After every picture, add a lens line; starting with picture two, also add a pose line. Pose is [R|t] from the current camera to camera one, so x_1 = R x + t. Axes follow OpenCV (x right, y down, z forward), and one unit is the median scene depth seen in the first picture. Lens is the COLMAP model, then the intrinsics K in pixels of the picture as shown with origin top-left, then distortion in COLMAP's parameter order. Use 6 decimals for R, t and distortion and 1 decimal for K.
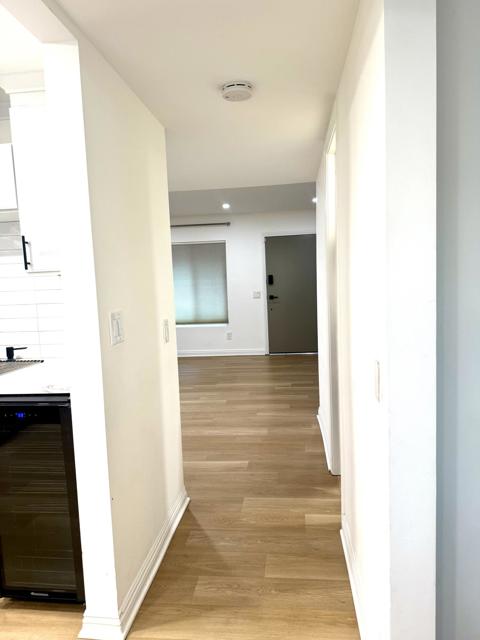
lens RADIAL K [[453.0, 0, 241.5], [0, 453.0, 325.3], [0, 0, 1]] dist [0.054784, -0.062463]
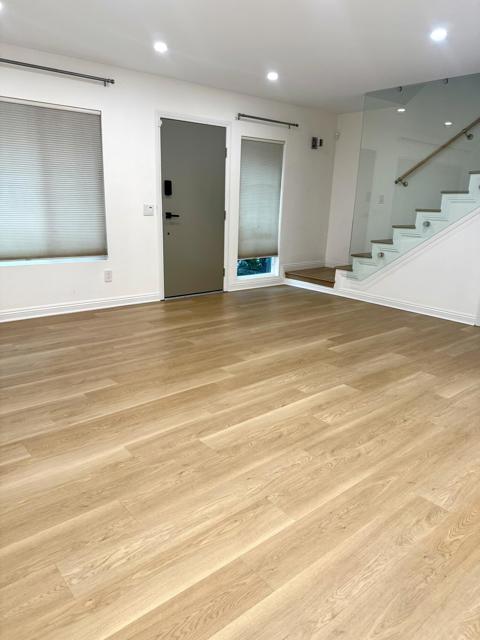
lens RADIAL K [[453.0, 0, 239.6], [0, 453.0, 318.9], [0, 0, 1]] dist [0.054784, -0.062463]
pose [[0.692203, -0.122186, 0.711284, -0.358358], [0.015327, 0.987831, 0.154775, -0.012658], [-0.721540, -0.096234, 0.685652, 0.443270]]
